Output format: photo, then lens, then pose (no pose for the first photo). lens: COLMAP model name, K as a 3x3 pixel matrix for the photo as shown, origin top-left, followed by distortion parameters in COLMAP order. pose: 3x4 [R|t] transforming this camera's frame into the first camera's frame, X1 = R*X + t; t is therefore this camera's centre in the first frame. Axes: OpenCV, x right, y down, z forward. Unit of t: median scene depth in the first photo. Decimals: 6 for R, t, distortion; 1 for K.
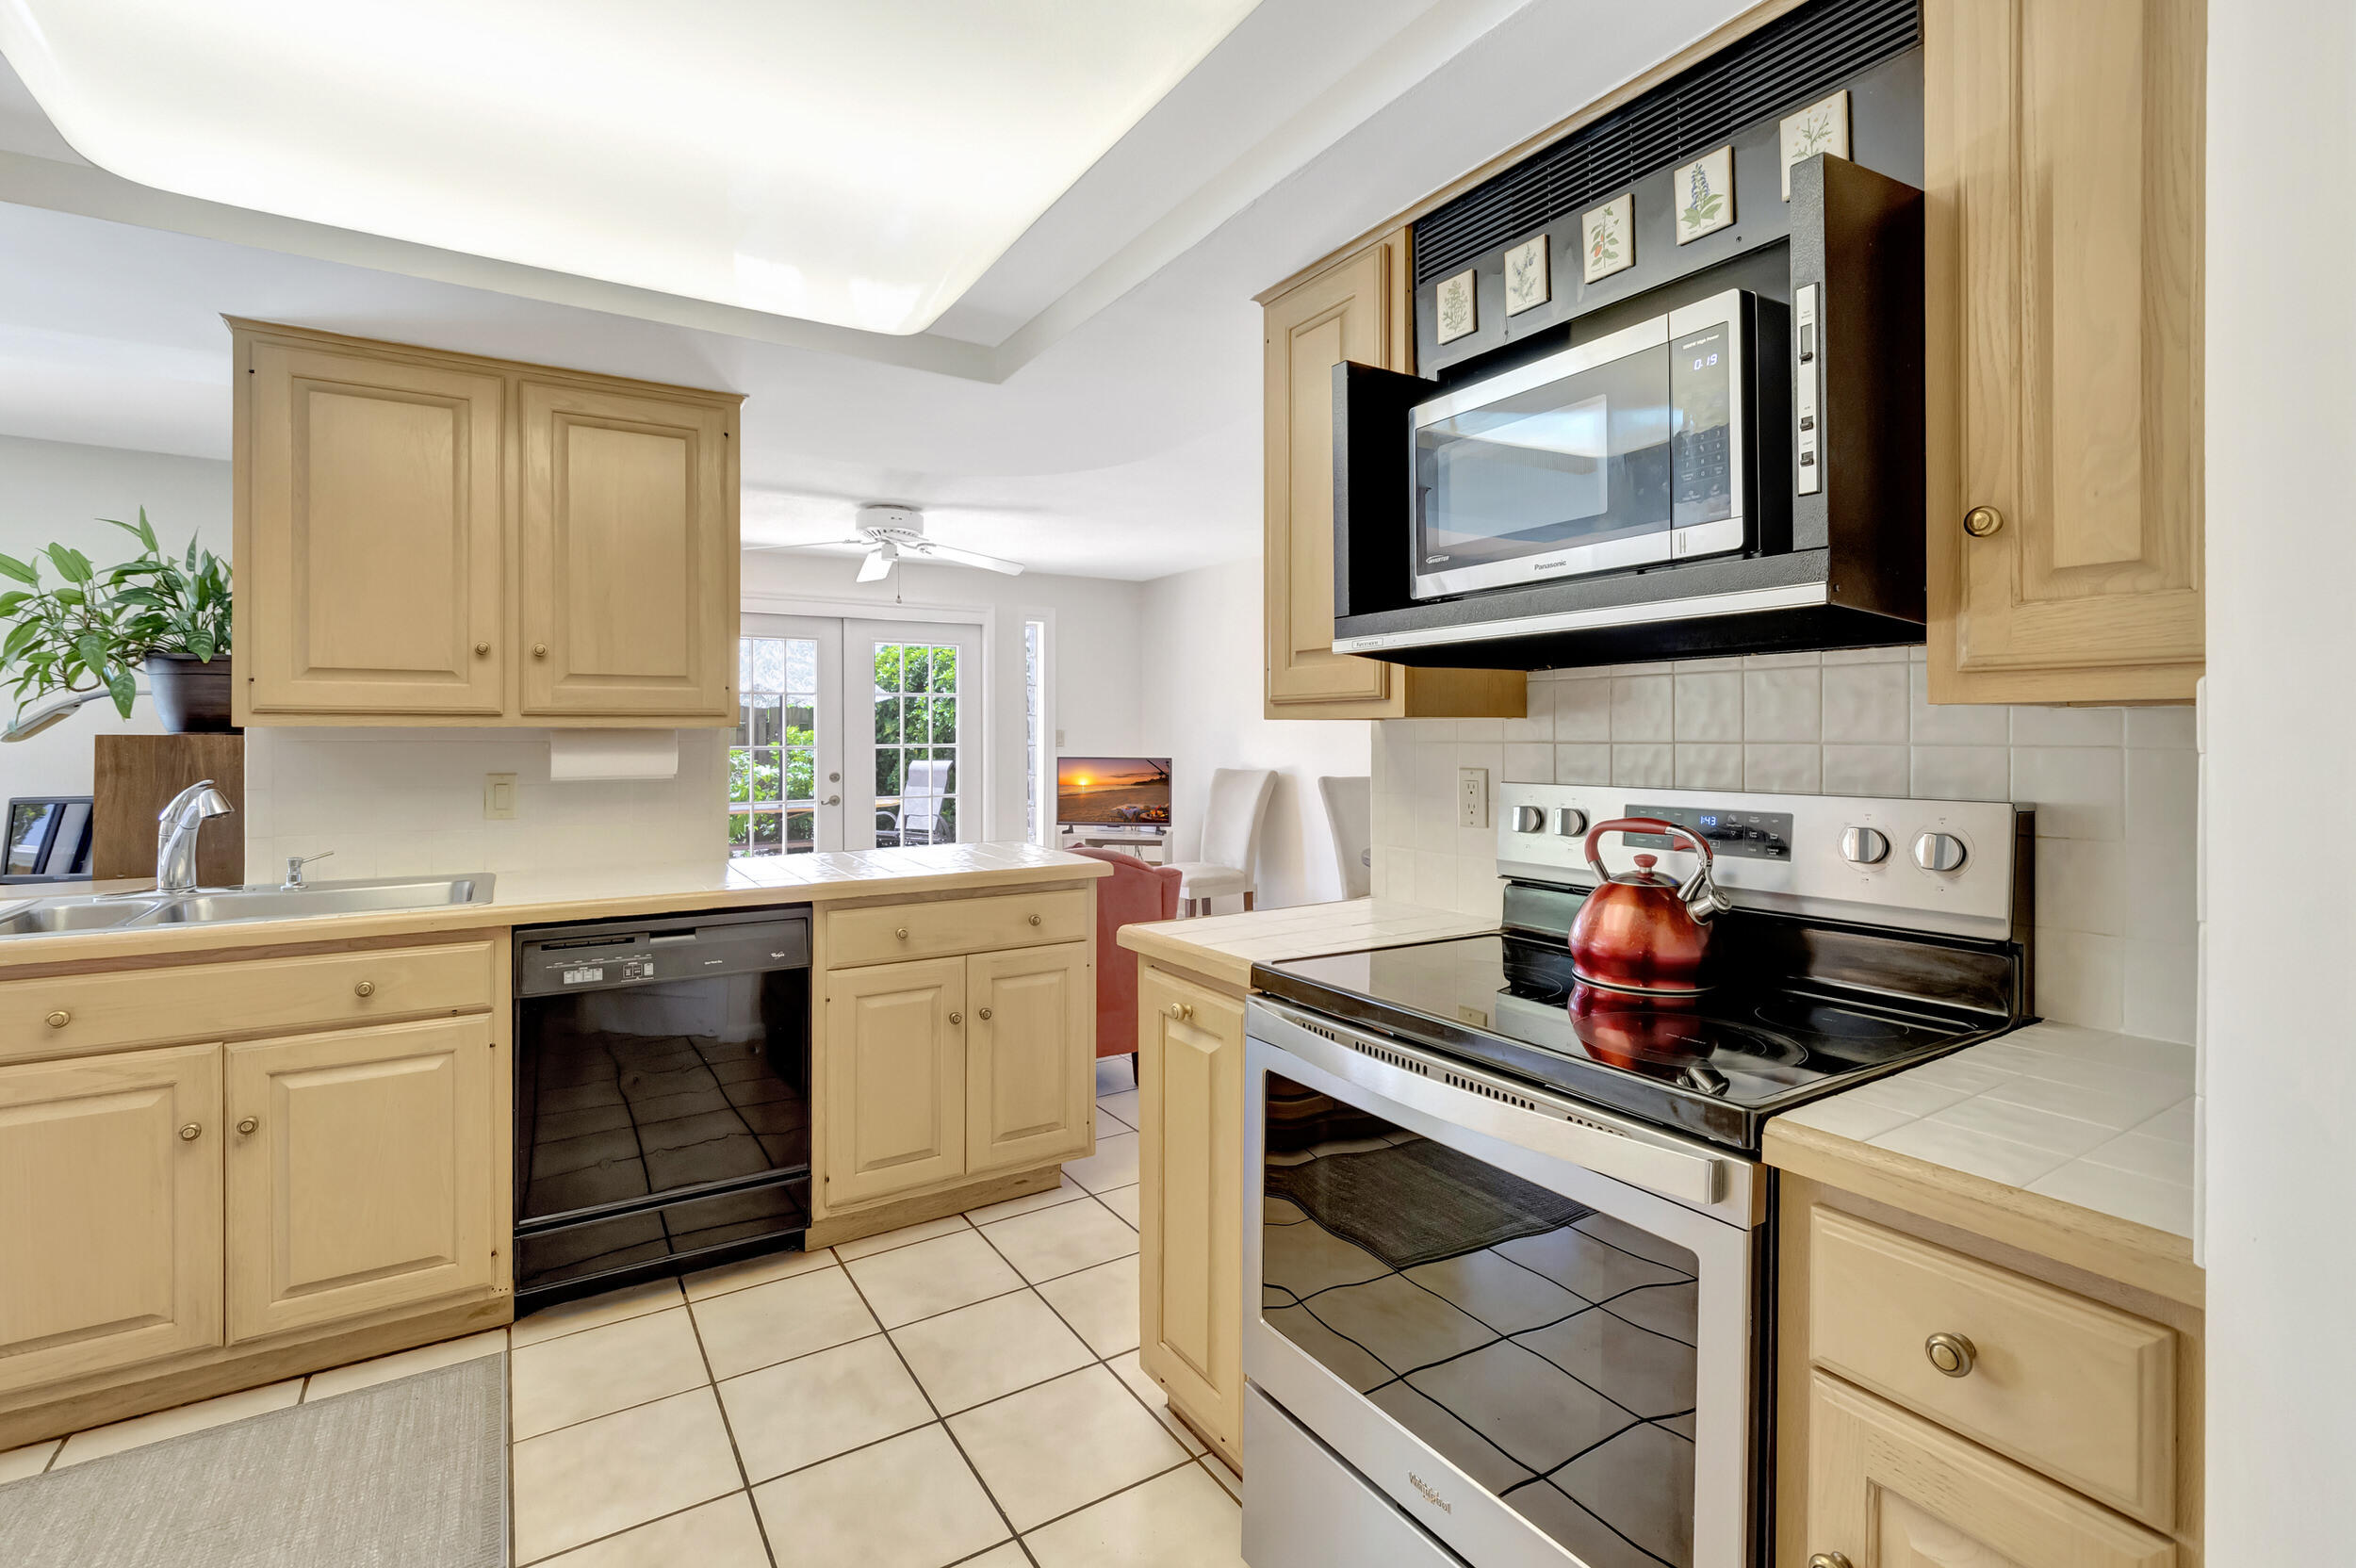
lens RADIAL K [[1070.6, 0, 1184.6], [0, 1070.6, 747.9], [0, 0, 1]] dist [0.001098, 0.000070]
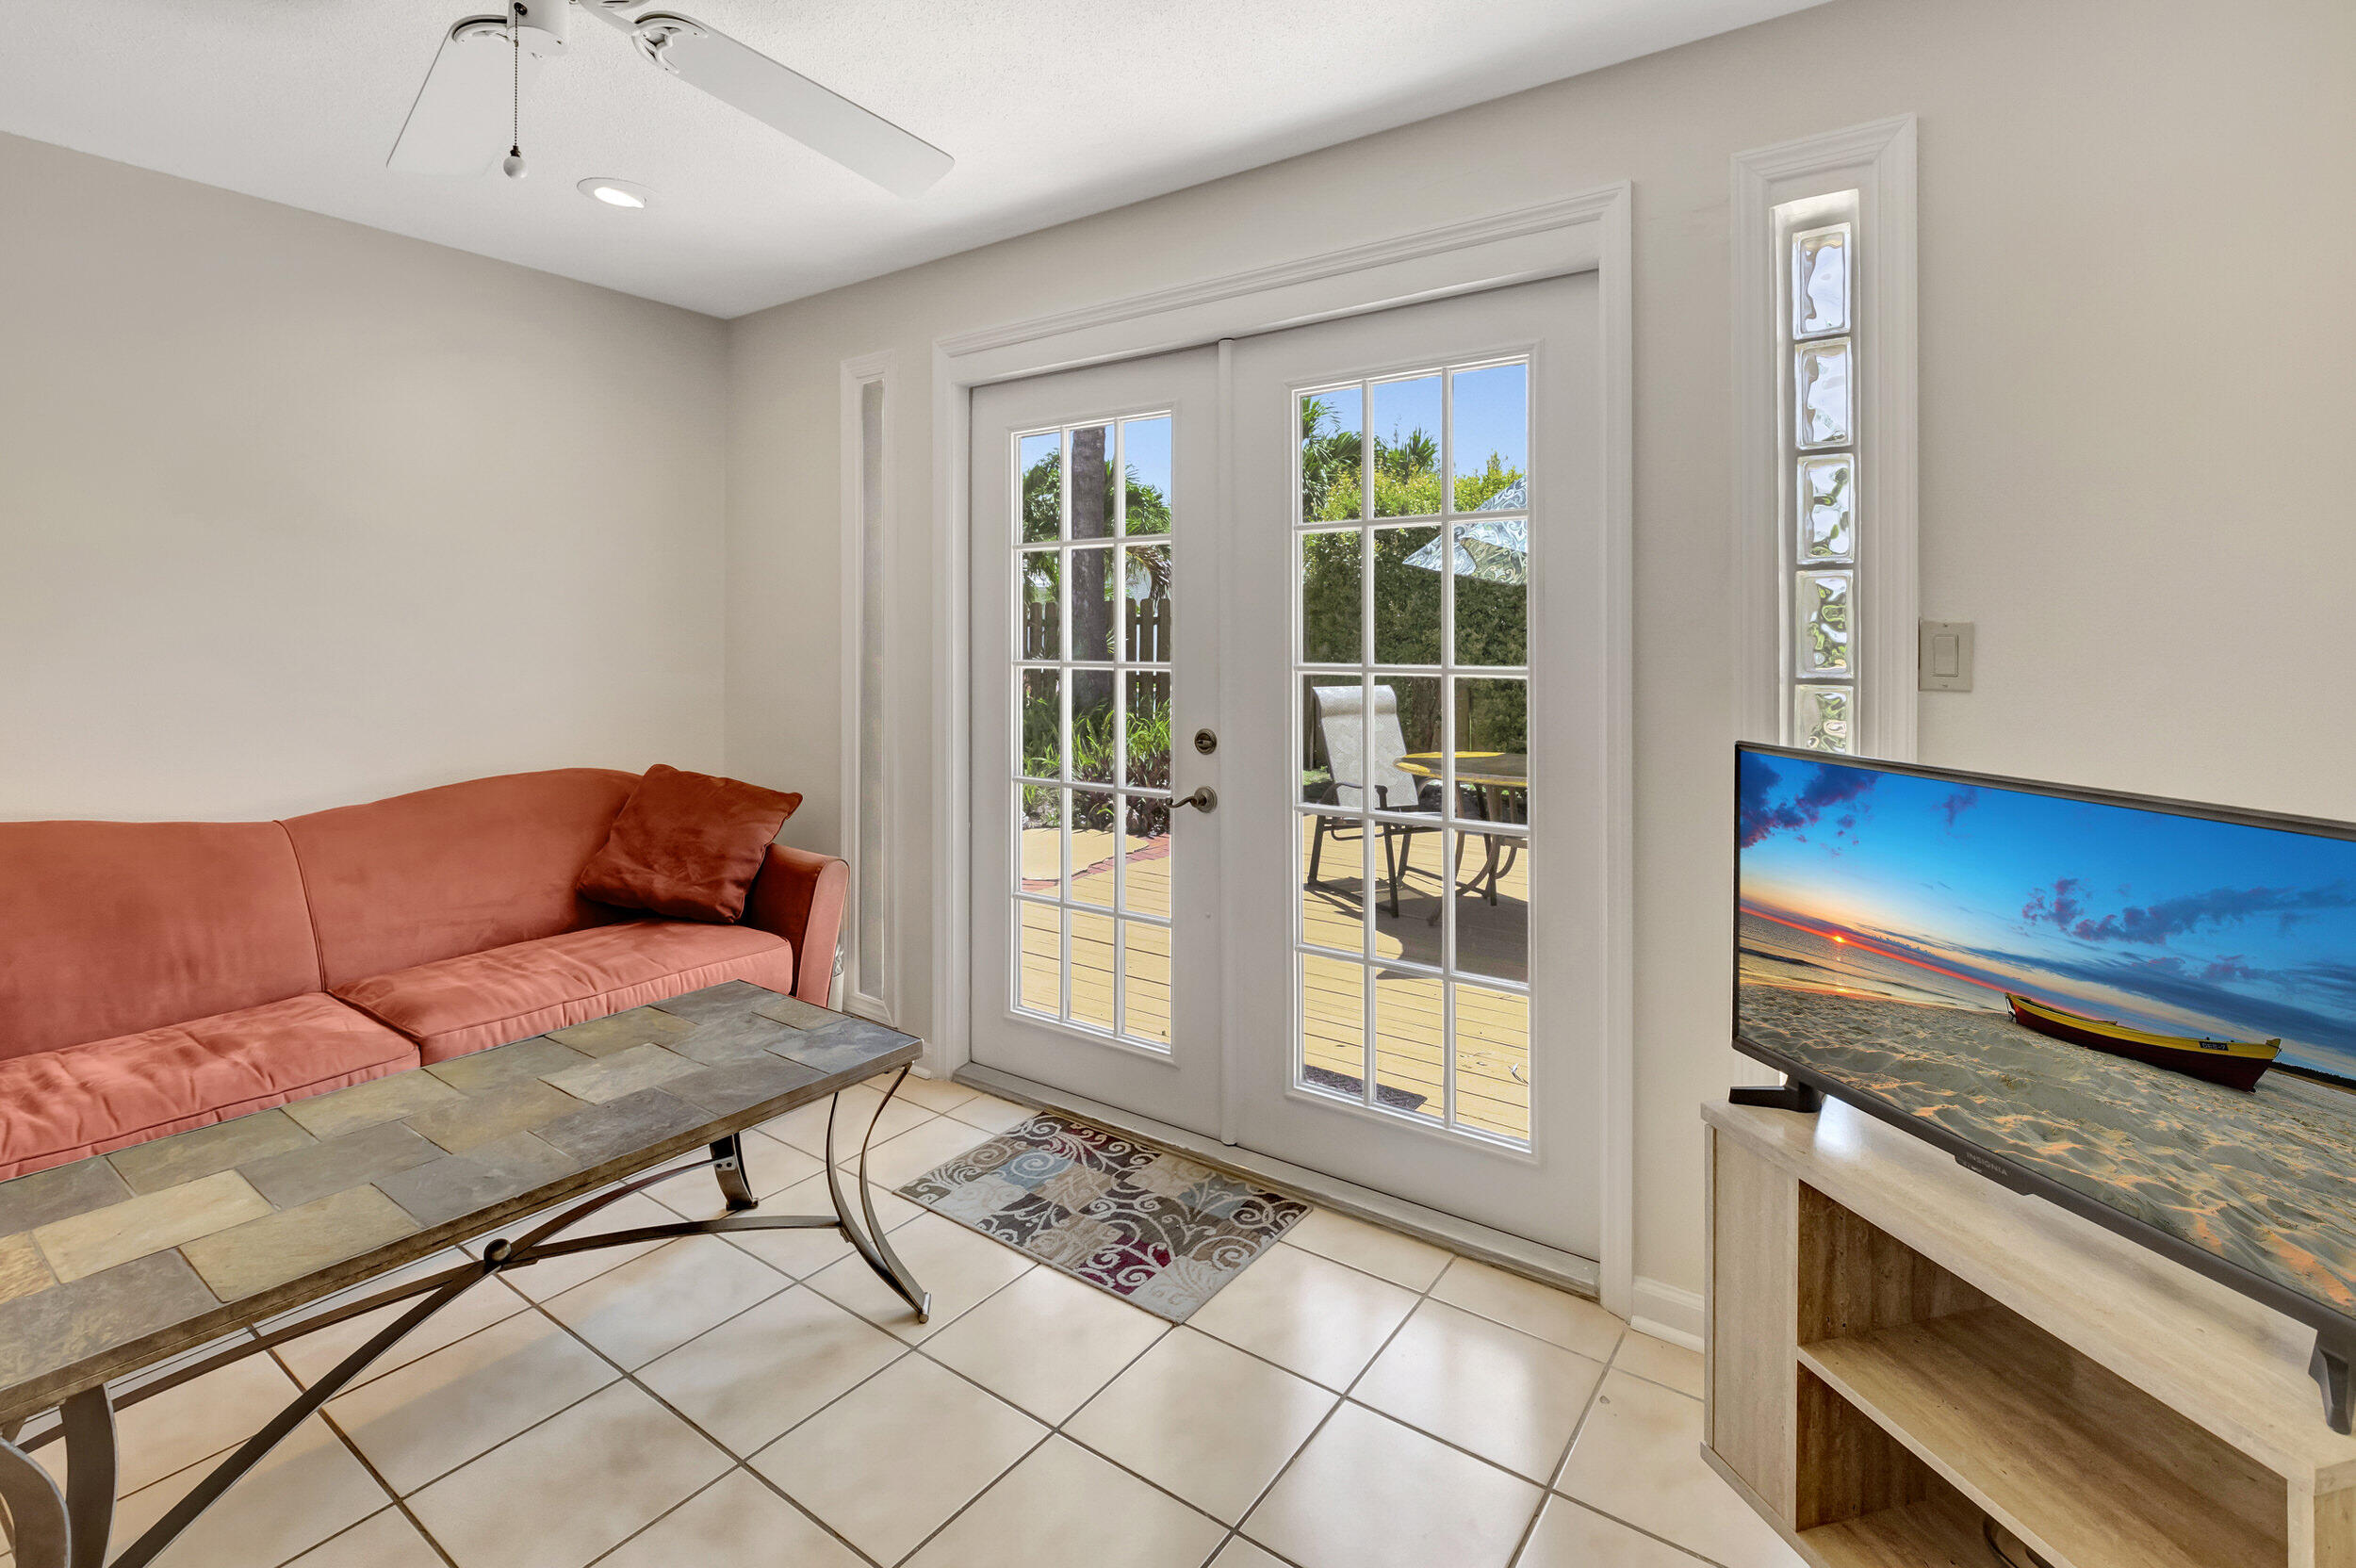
lens RADIAL K [[1113.1, 0, 1171.6], [0, 1113.1, 638.4], [0, 0, 1]] dist [-0.003753, -0.000281]
pose [[0.355488, 0.006908, -0.934655, 0.063696], [-0.019618, 0.999808, -0.000072, -0.012009], [0.934475, 0.018362, 0.355555, 0.949820]]
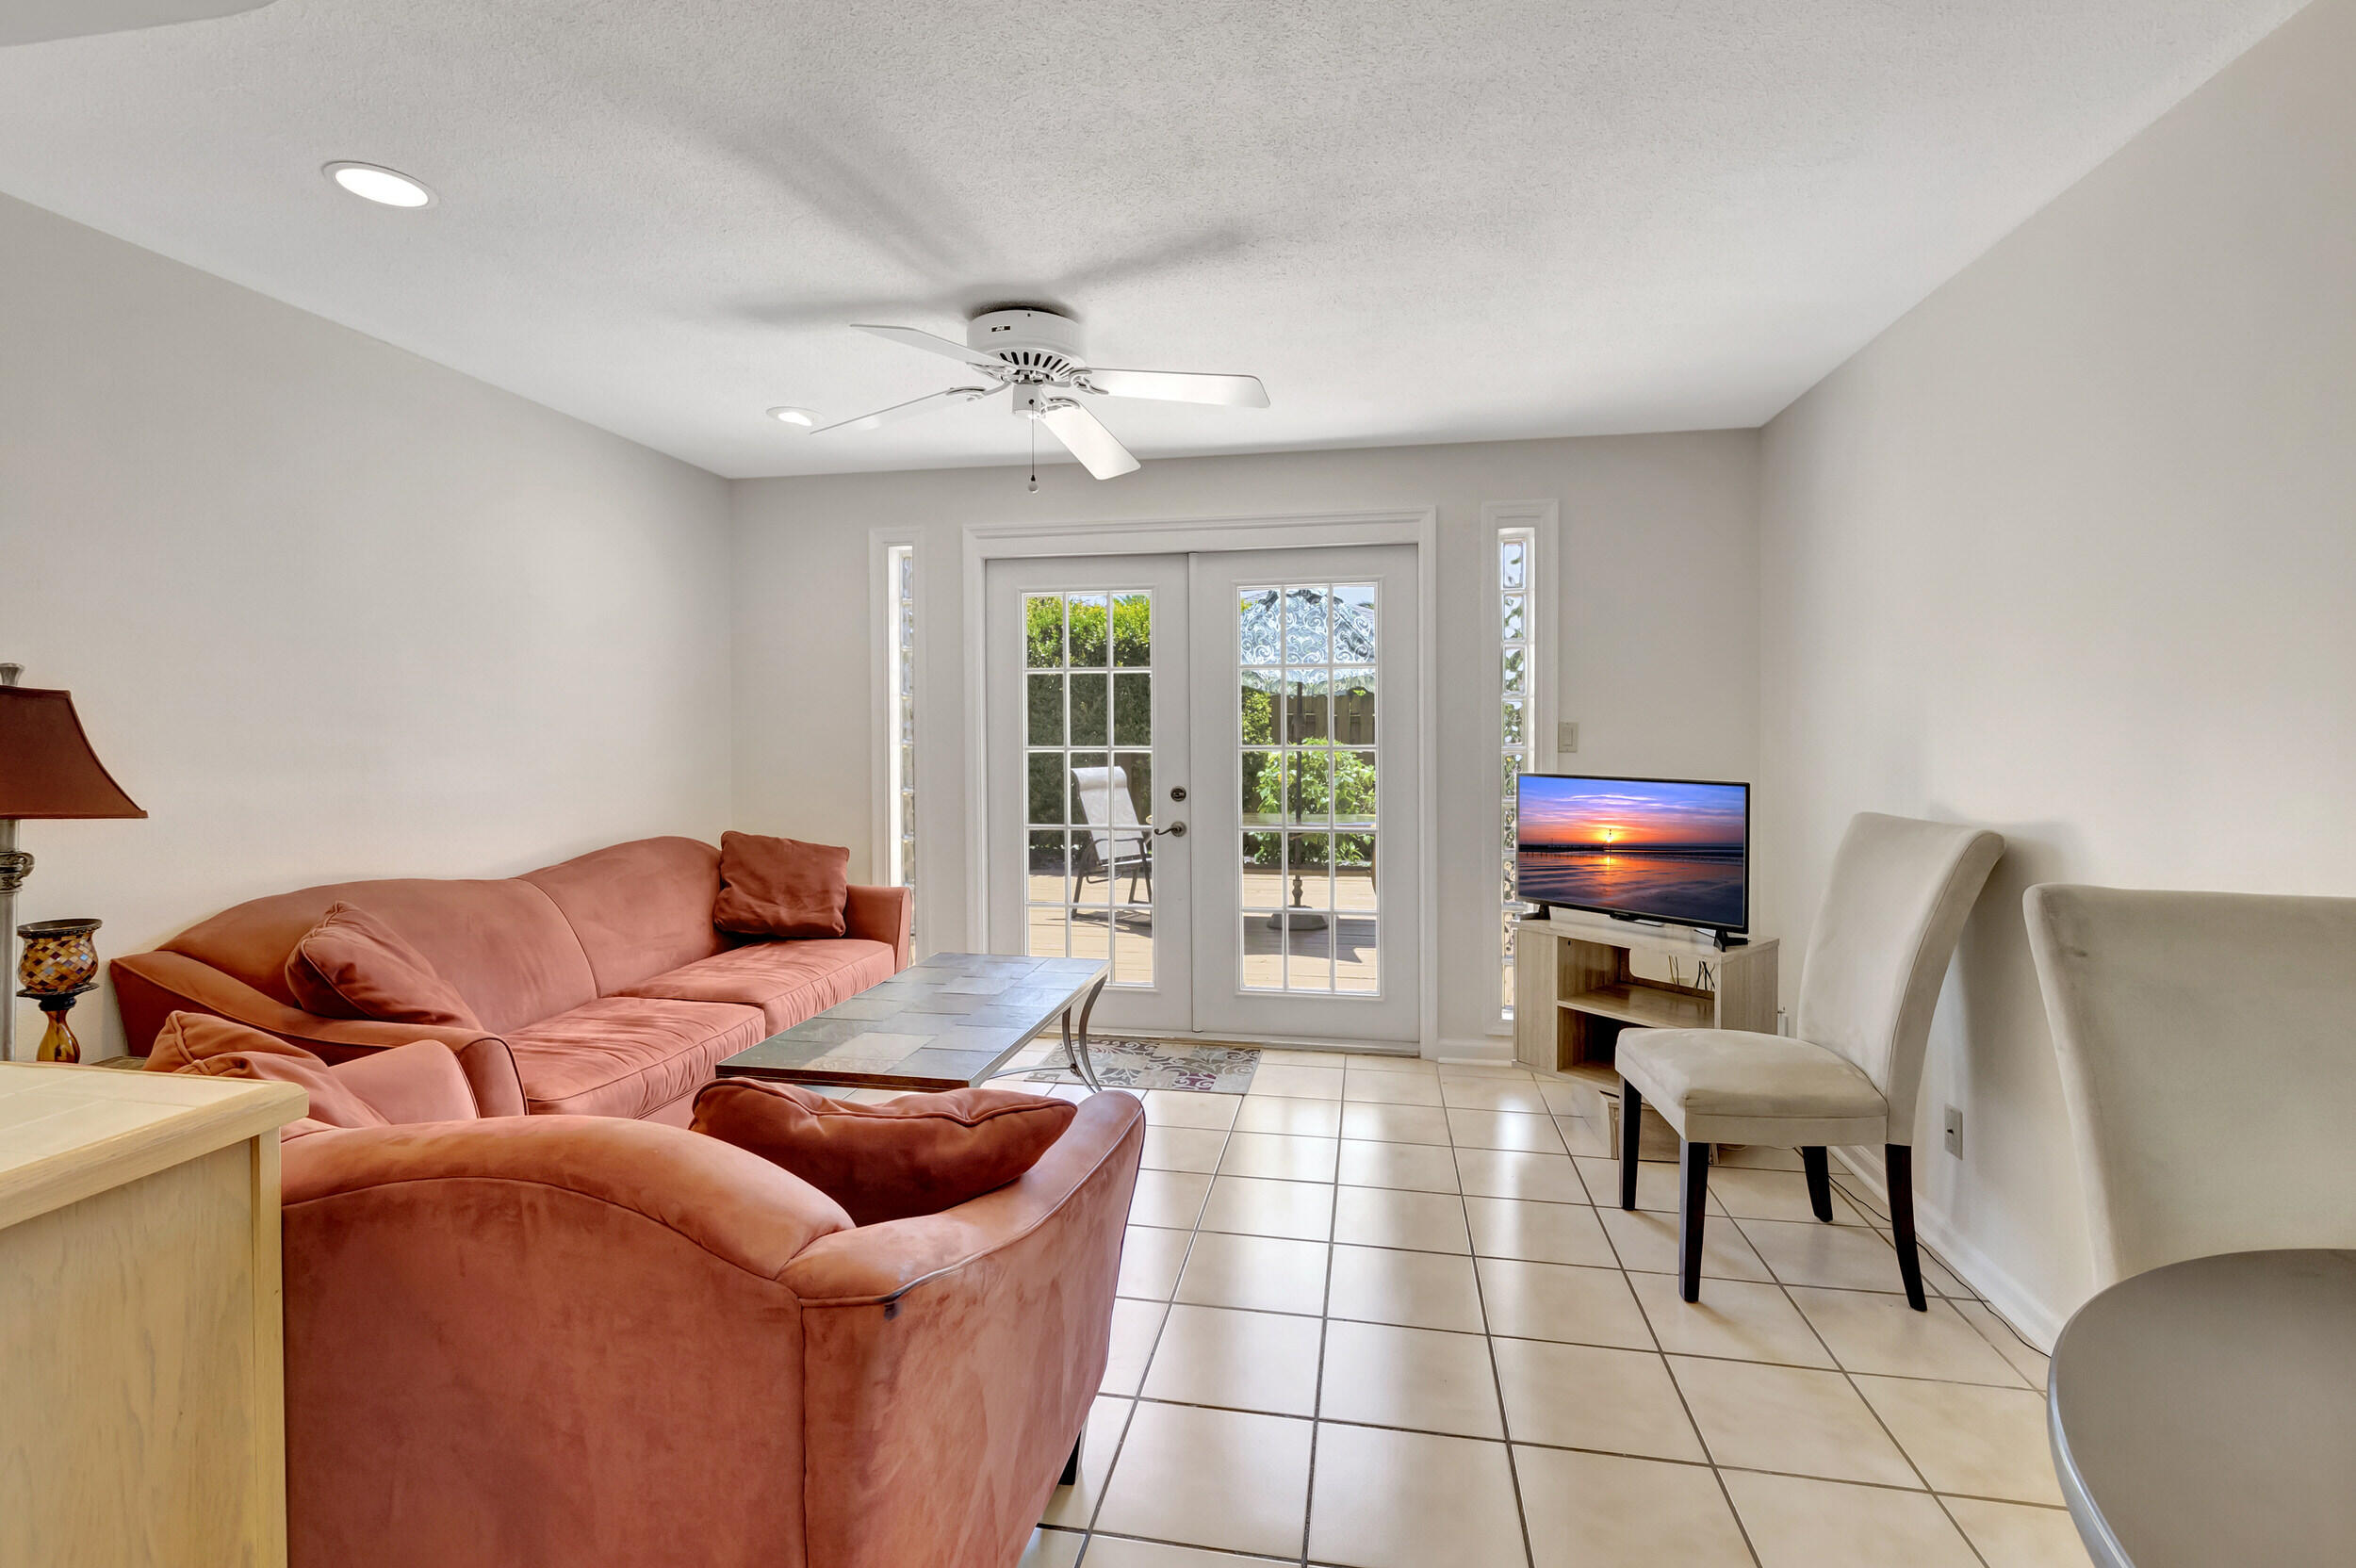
lens RADIAL K [[1088.5, 0, 1173.3], [0, 1088.5, 756.5], [0, 0, 1]] dist [-0.001702, -0.000611]
pose [[0.720219, 0.020559, -0.693442, 0.153918], [-0.013232, 0.999786, 0.015898, -0.007195], [0.693620, -0.002274, 0.720337, 0.581371]]
